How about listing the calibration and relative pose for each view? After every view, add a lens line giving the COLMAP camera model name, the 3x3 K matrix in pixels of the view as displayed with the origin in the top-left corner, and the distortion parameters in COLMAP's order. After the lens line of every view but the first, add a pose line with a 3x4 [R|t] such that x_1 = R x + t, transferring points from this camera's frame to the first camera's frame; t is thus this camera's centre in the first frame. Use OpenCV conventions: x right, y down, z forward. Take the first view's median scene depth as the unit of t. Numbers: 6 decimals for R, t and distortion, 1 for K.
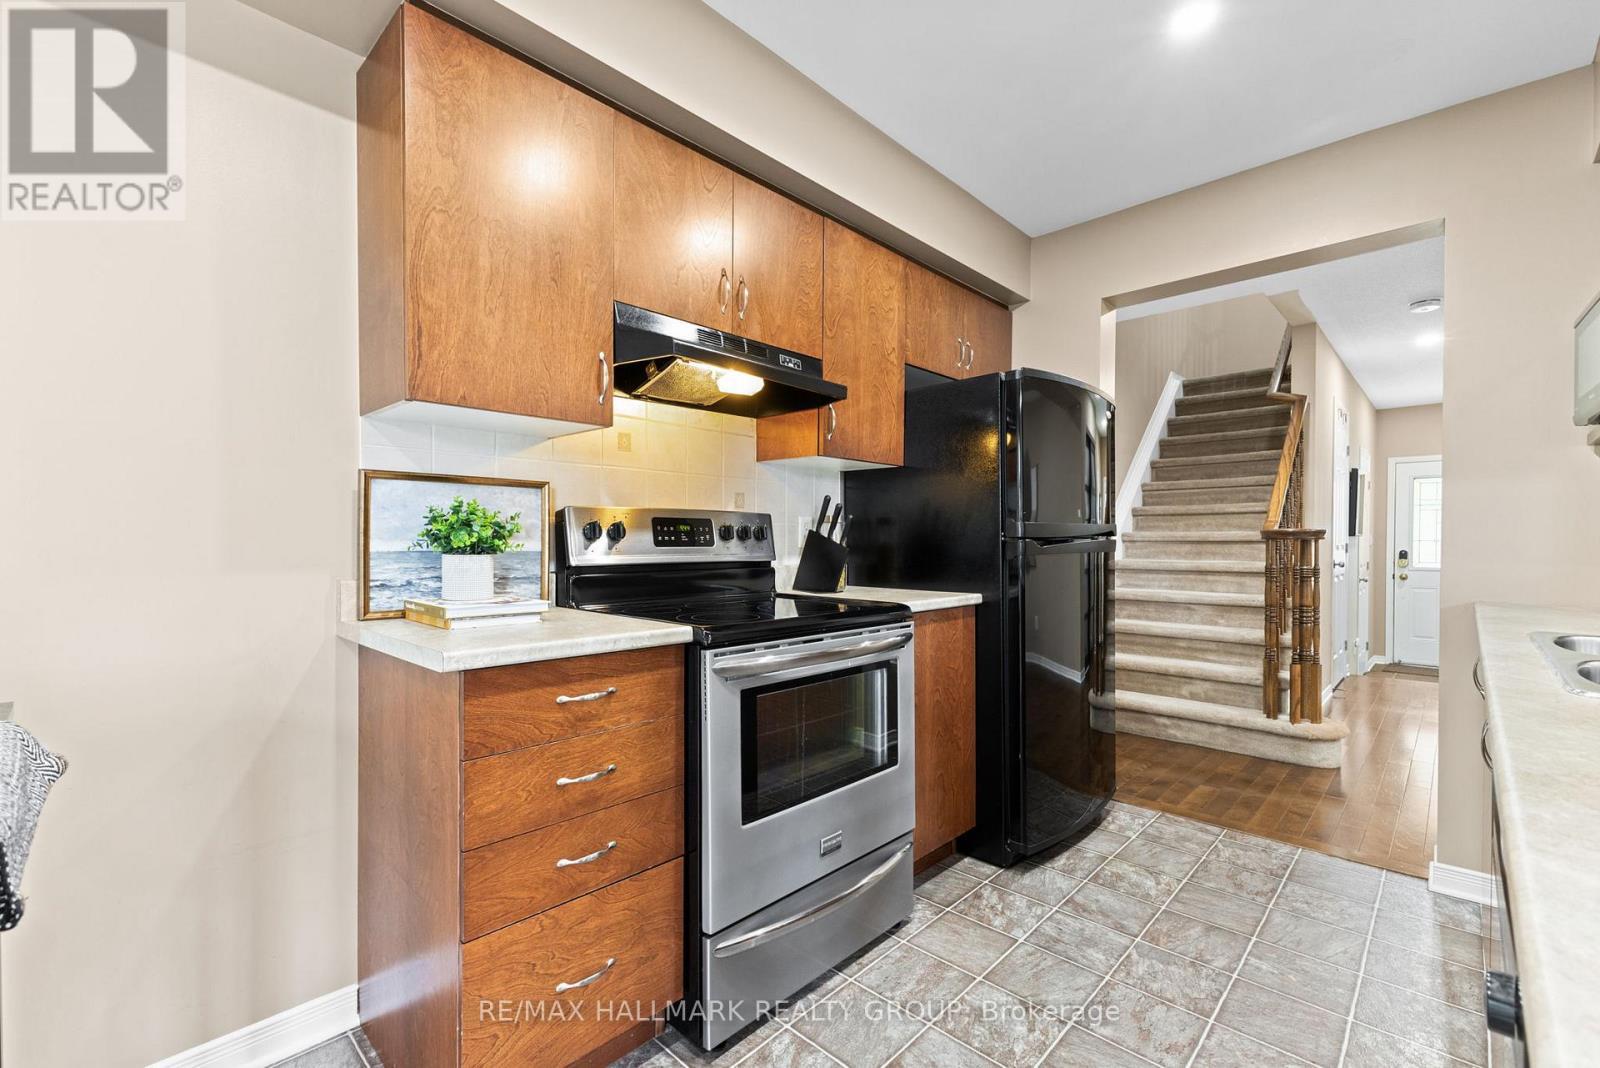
lens RADIAL K [[690.7, 0, 800.8], [0, 690.7, 538.3], [0, 0, 1]] dist [0.000376, -0.000218]
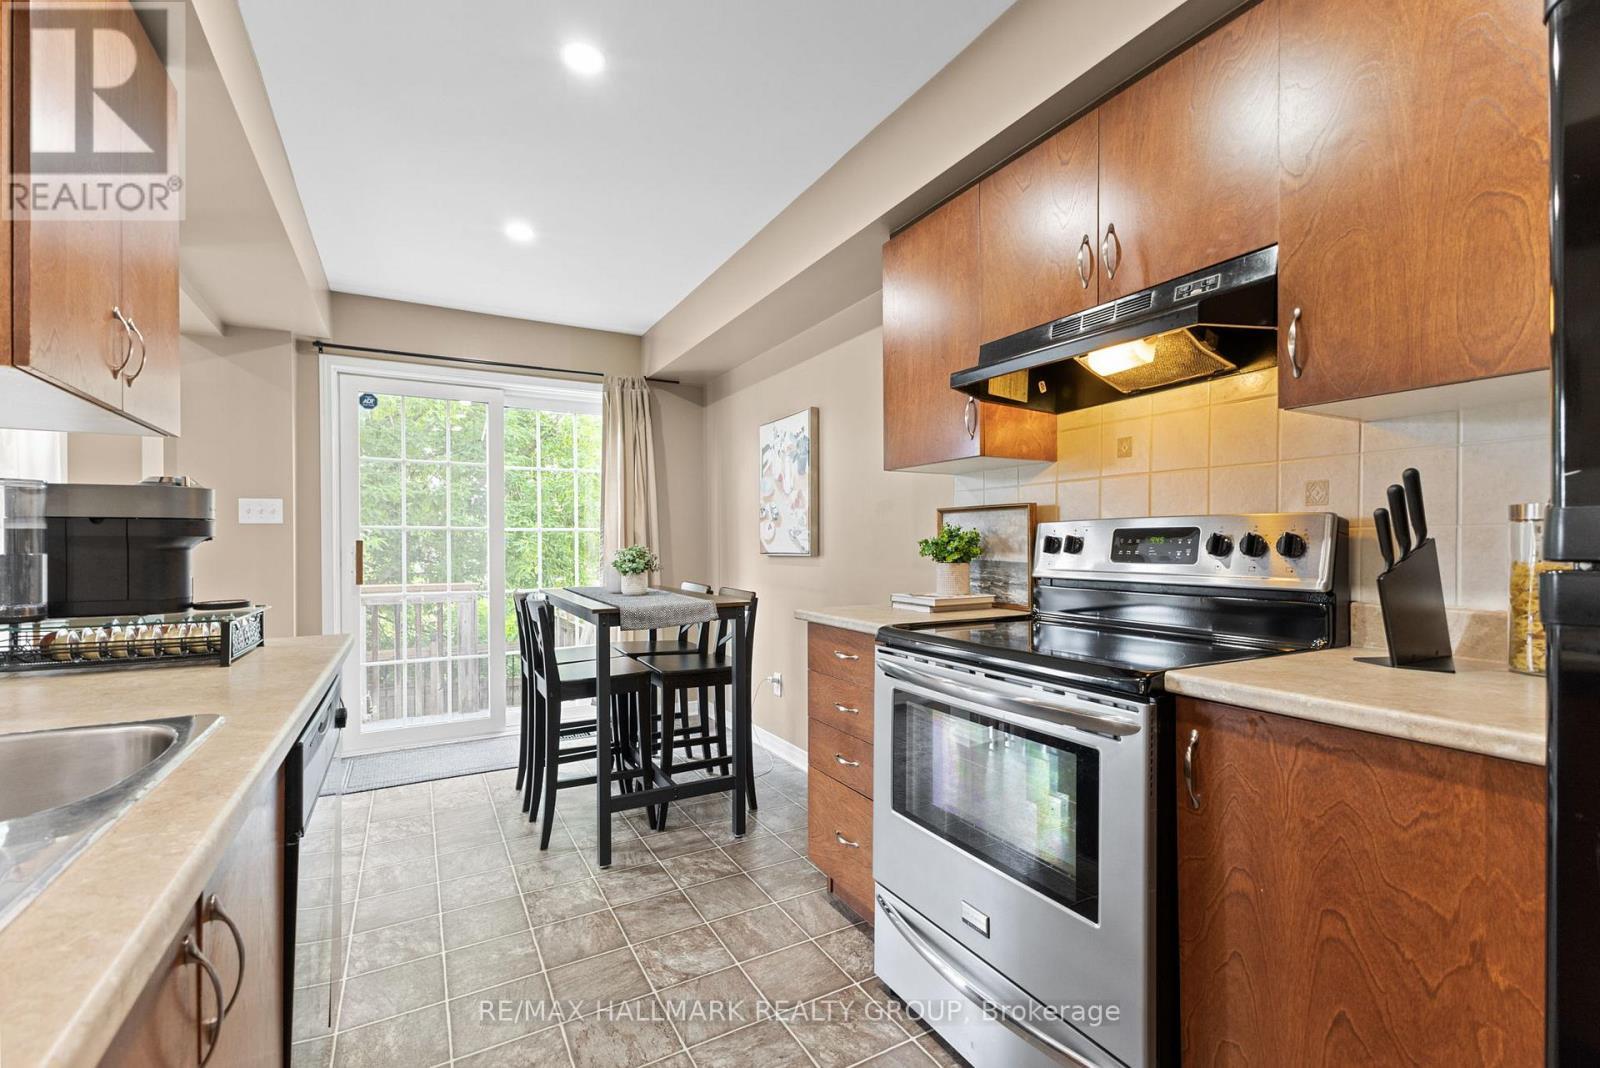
lens RADIAL K [[690.7, 0, 800.8], [0, 690.7, 538.3], [0, 0, 1]] dist [0.000376, -0.000218]
pose [[-0.292883, -0.007985, -0.956115, 0.662413], [-0.006685, 0.999958, -0.006303, -0.007526], [0.956125, 0.004546, -0.292924, 0.727843]]
